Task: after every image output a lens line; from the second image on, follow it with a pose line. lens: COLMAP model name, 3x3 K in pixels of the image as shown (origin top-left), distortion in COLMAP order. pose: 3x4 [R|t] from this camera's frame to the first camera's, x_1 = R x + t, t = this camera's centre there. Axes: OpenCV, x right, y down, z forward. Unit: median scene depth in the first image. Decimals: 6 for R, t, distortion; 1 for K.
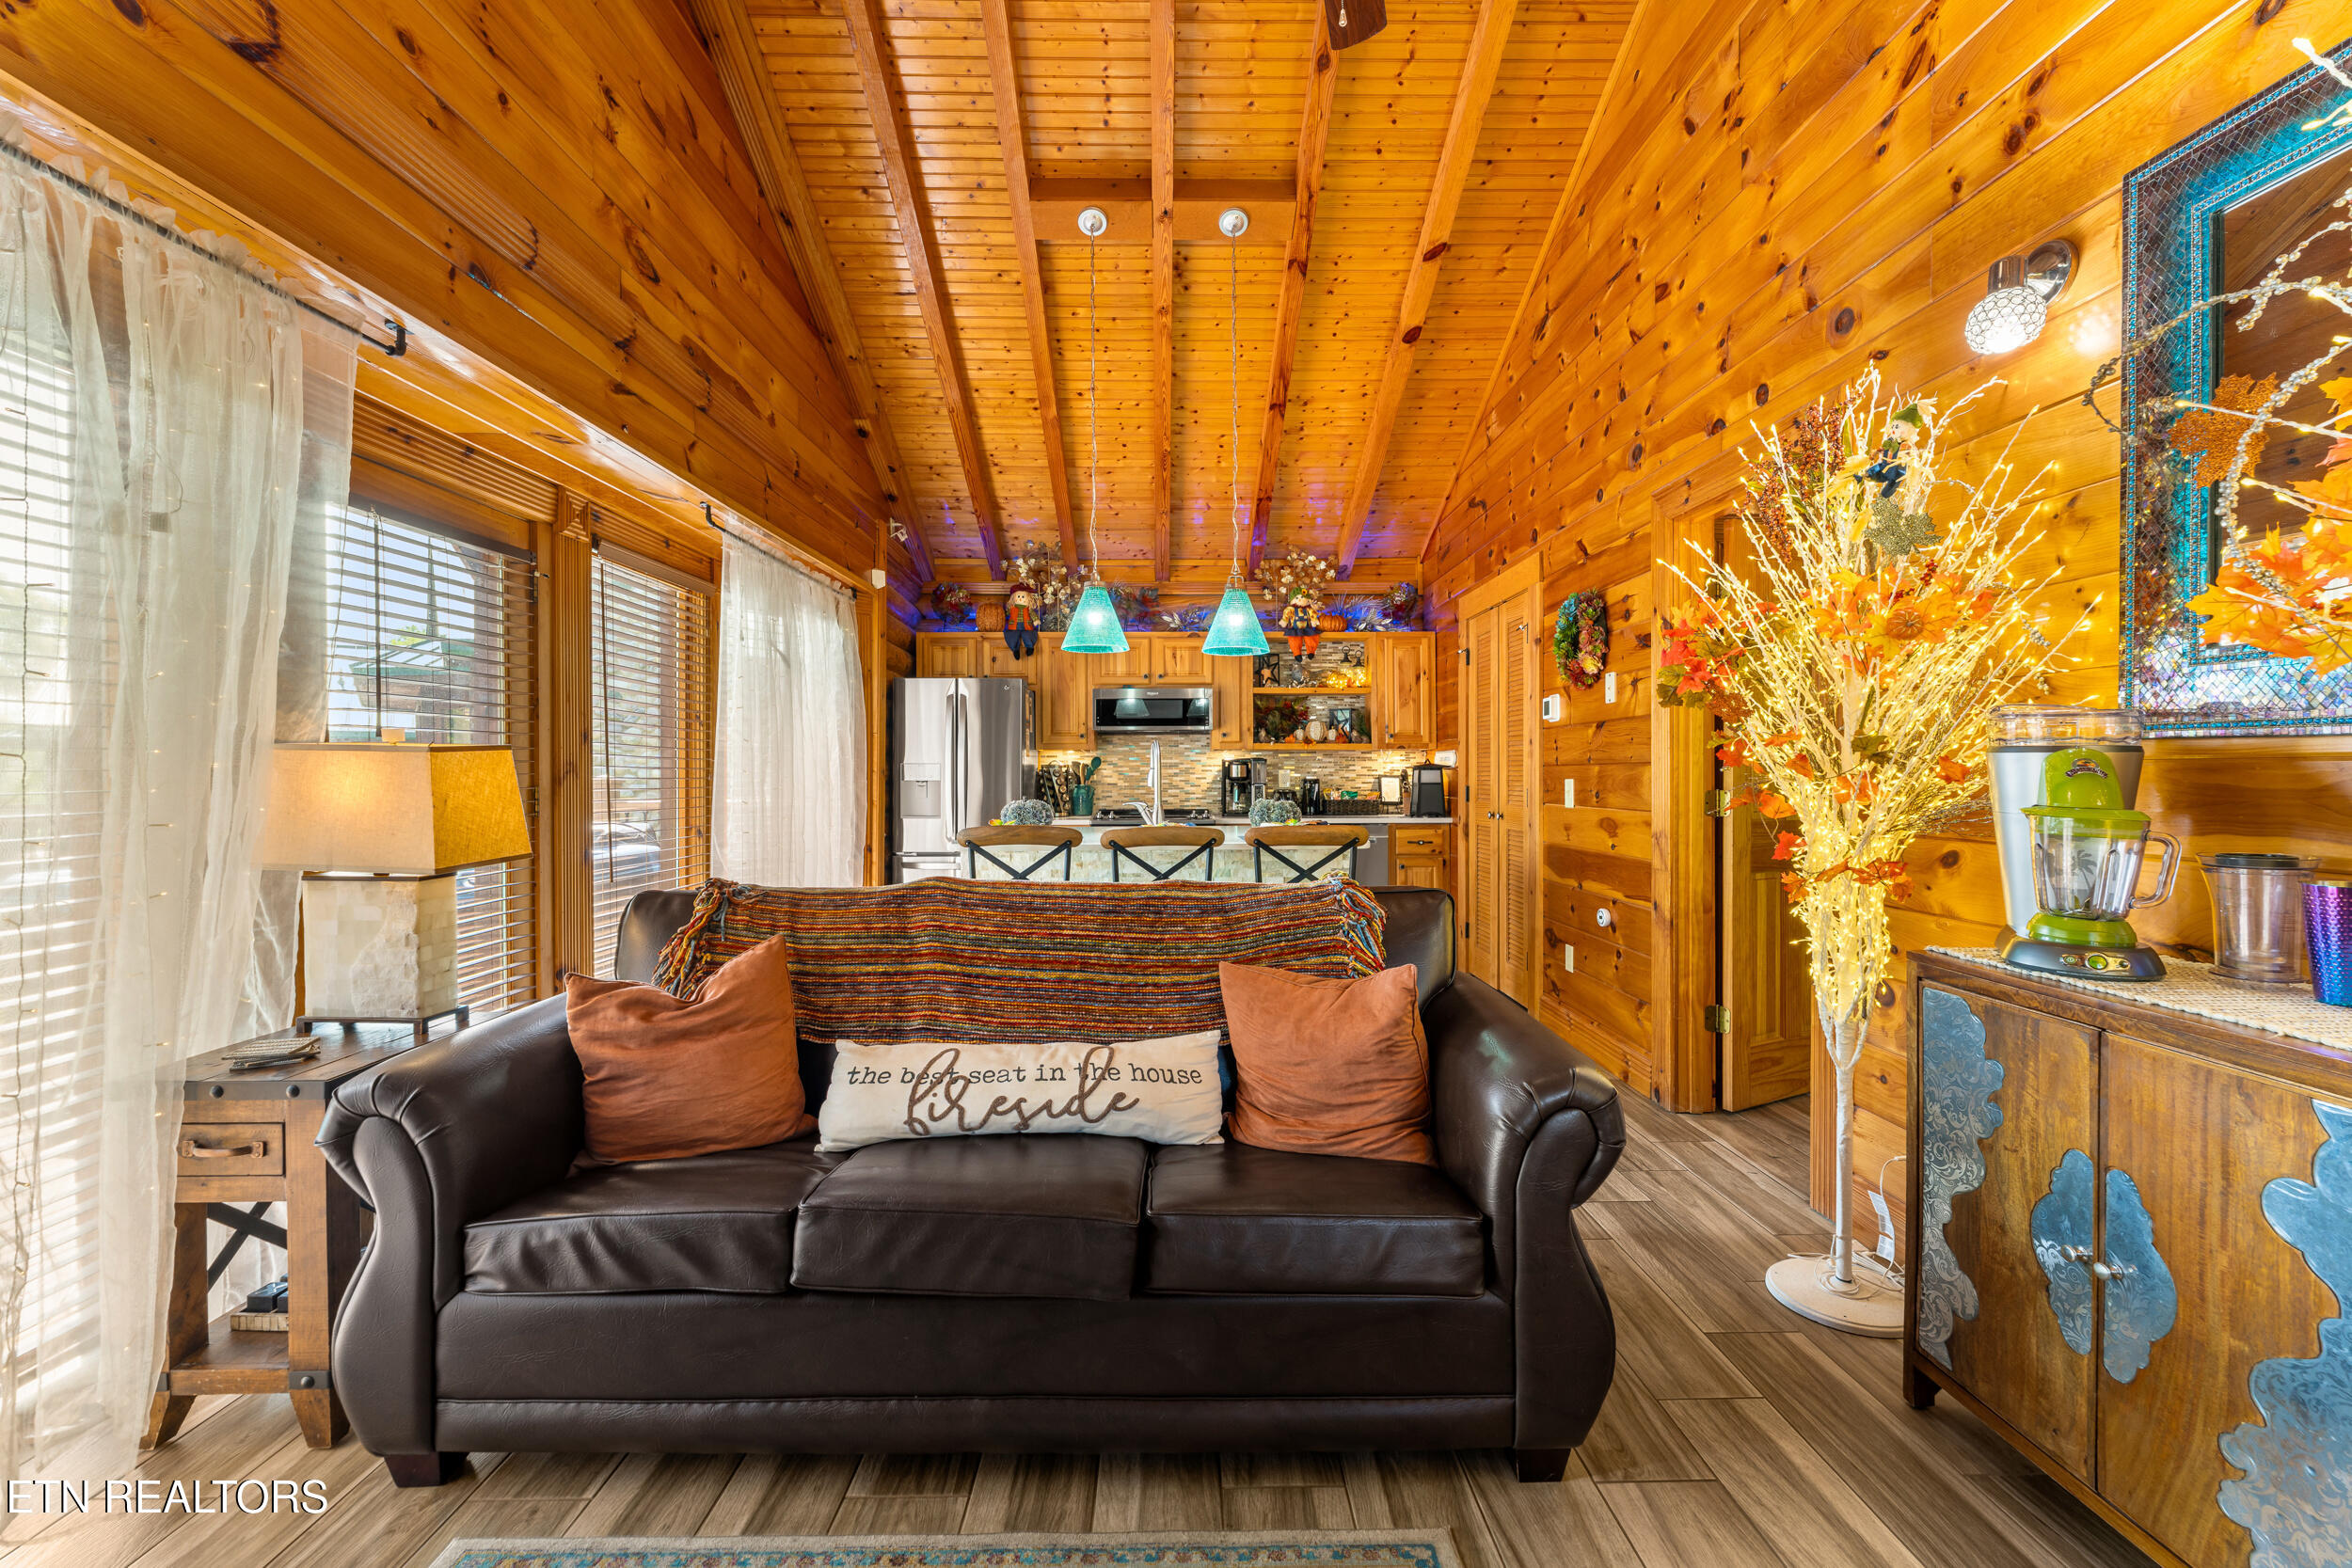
lens RADIAL K [[886.2, 0, 1176.0], [0, 886.2, 784.0], [0, 0, 1]] dist [-0.000055, 0.000079]
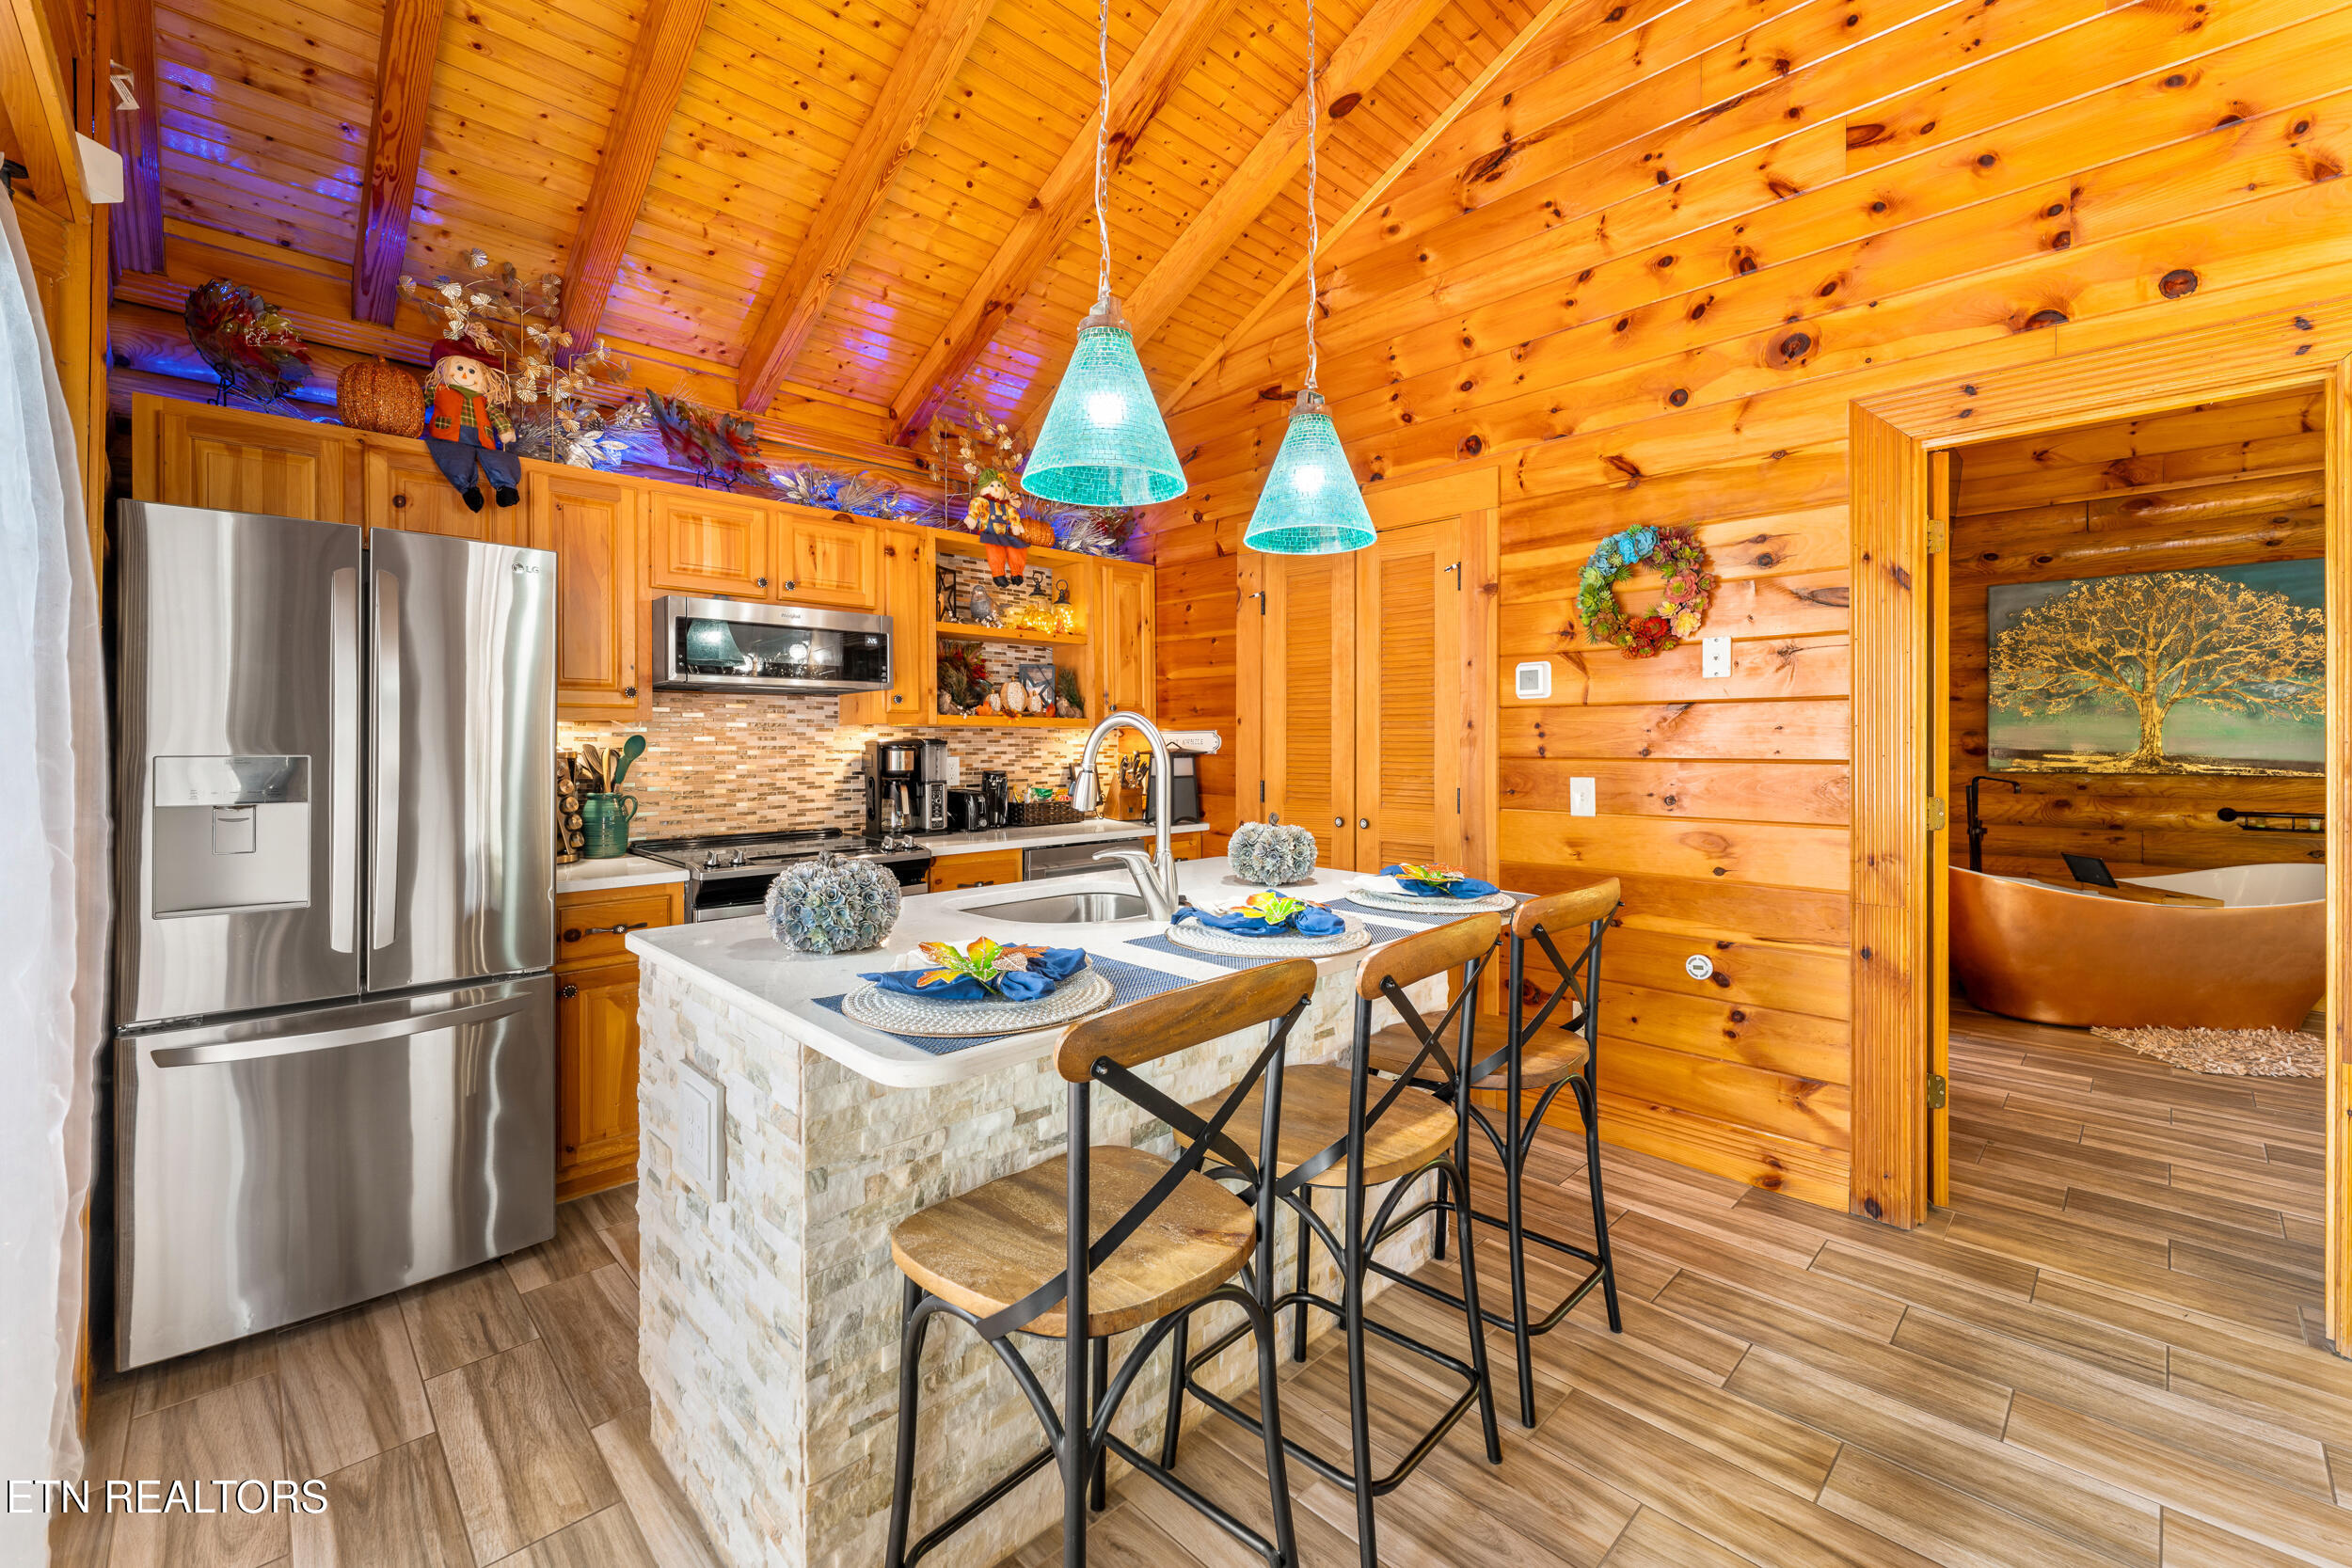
lens RADIAL K [[955.7, 0, 1127.8], [0, 955.7, 749.8], [0, 0, 1]] dist [-0.009001, -0.000048]
pose [[0.744582, -0.003288, 0.667523, -0.245571], [0.006279, 0.999978, -0.002078, -0.019839], [-0.667501, 0.005738, 0.744587, 0.431496]]
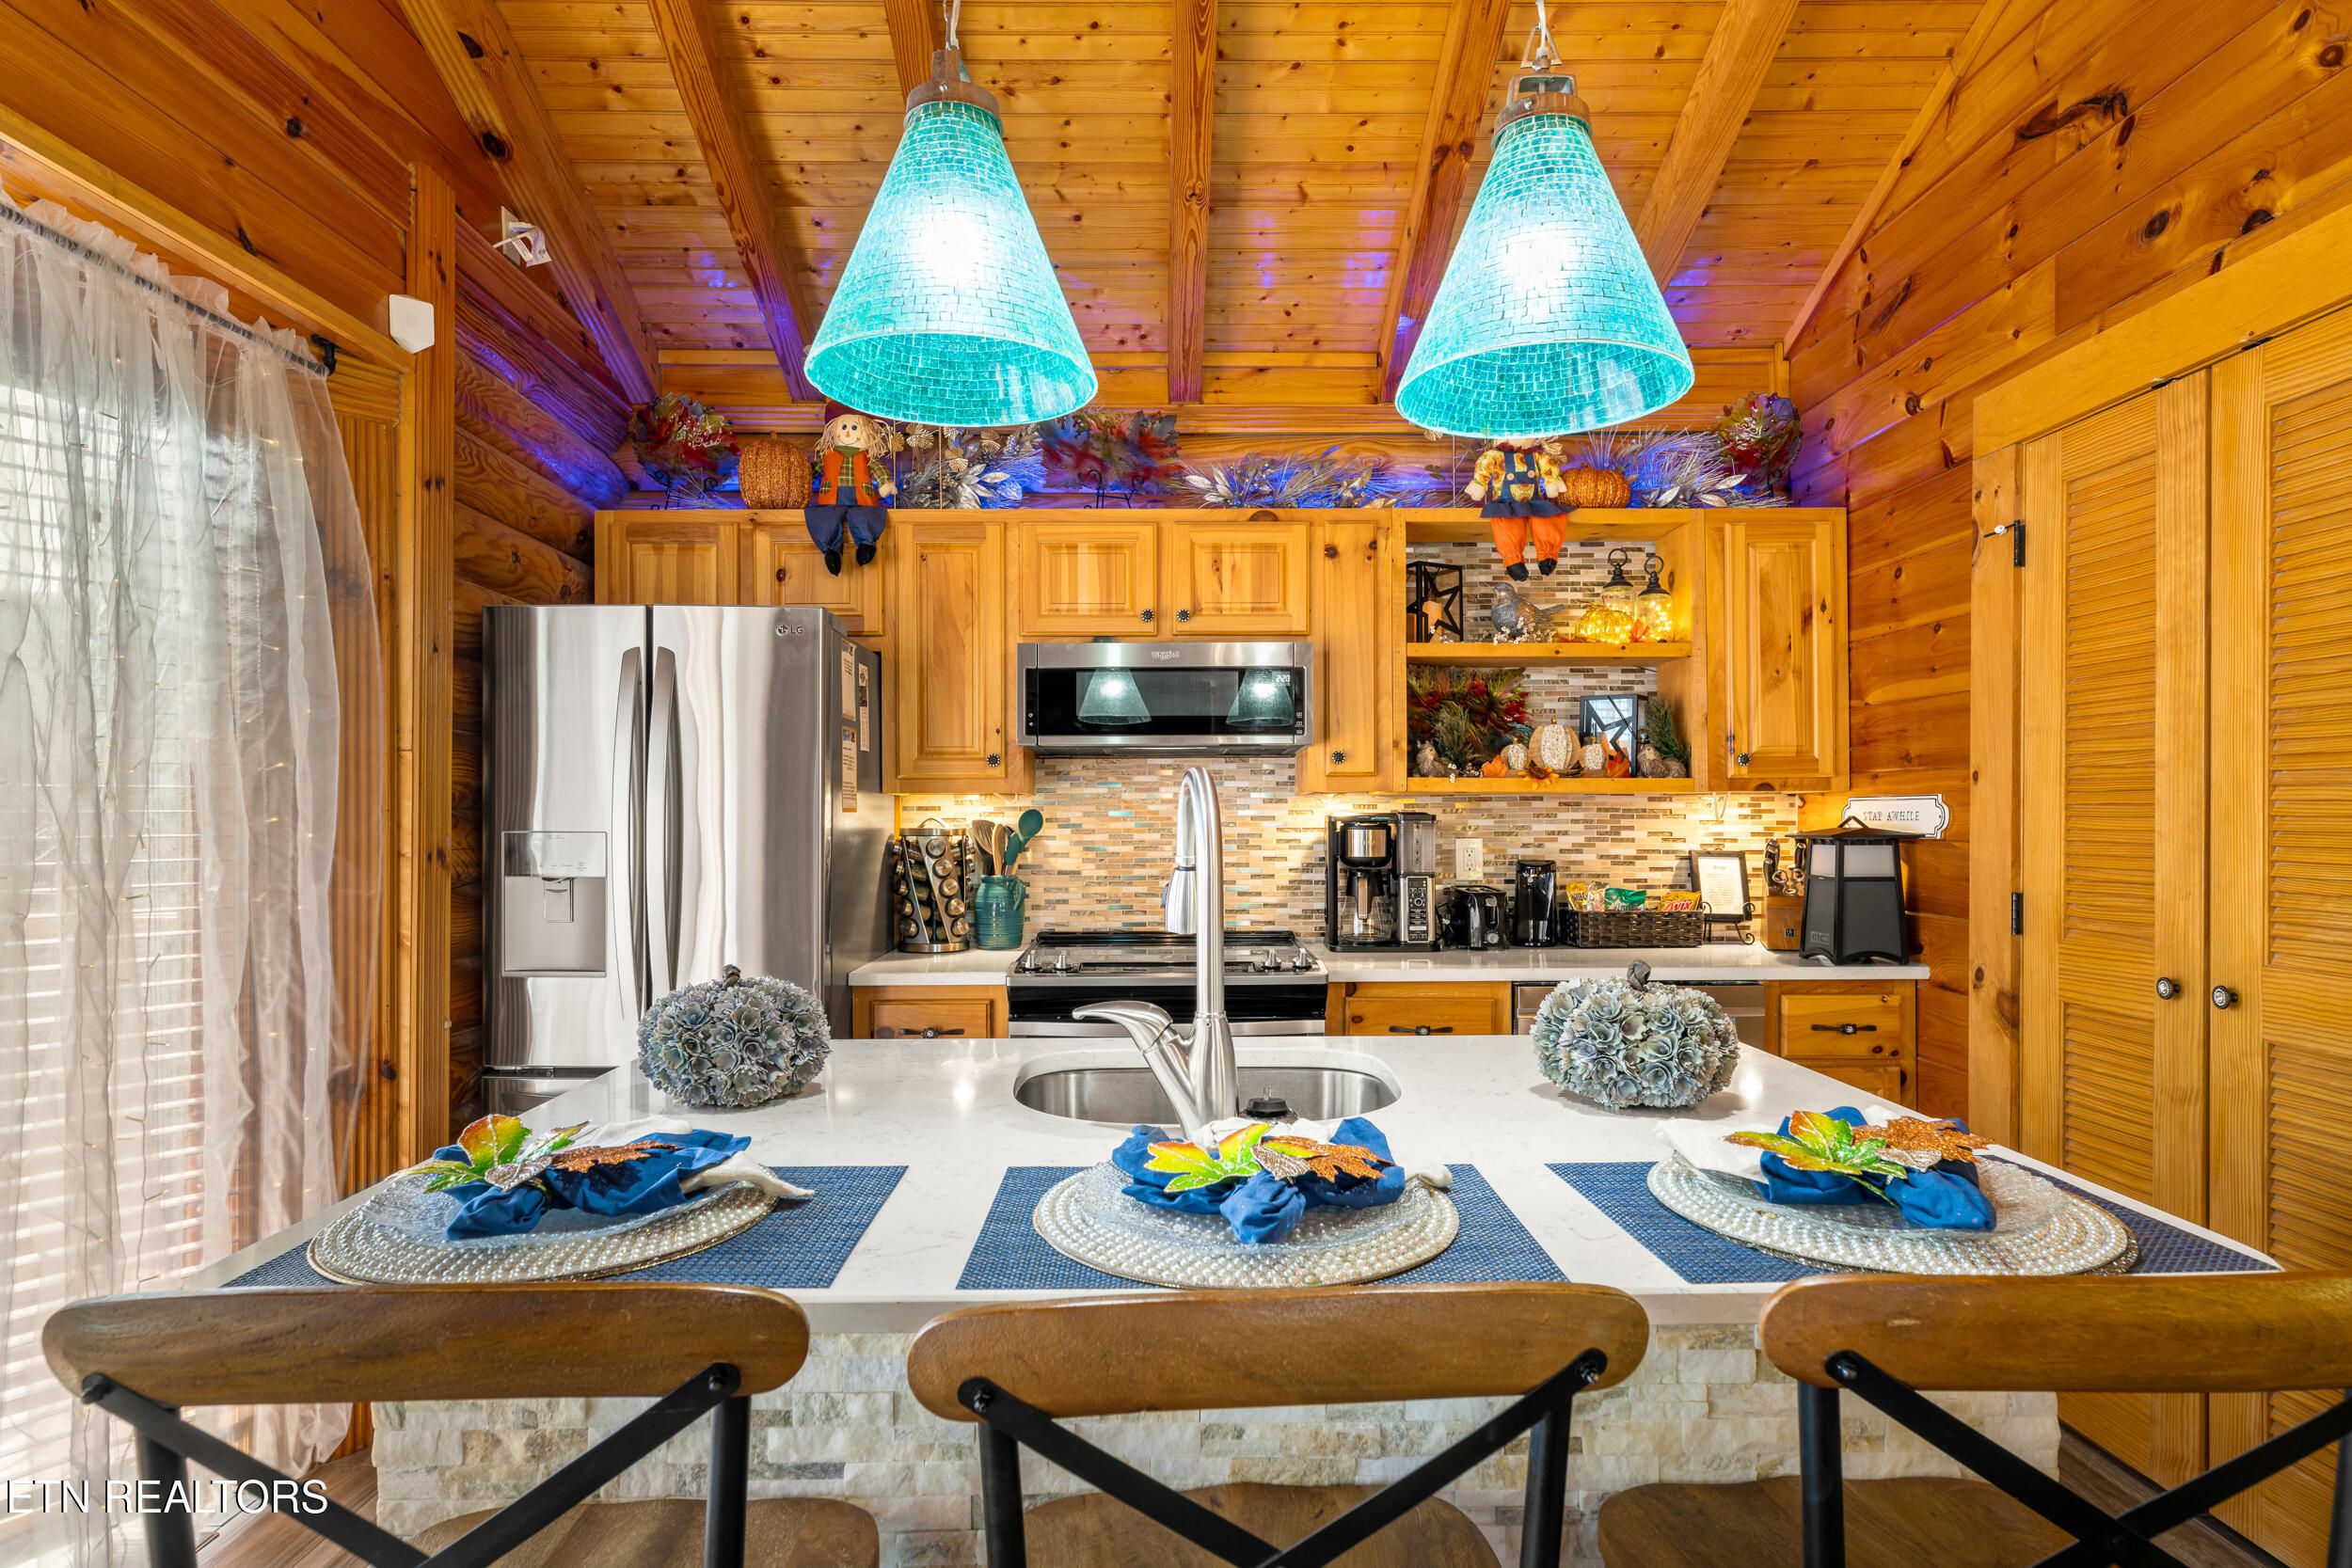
lens RADIAL K [[1187.9, 0, 1166.5], [0, 1187.9, 826.6], [0, 0, 1]] dist [-0.002682, -0.000888]
pose [[0.999955, 0.000300, -0.009462, -0.019852], [-0.000321, 0.999998, -0.002178, -0.021526], [0.009461, 0.002181, 0.999953, 0.440932]]
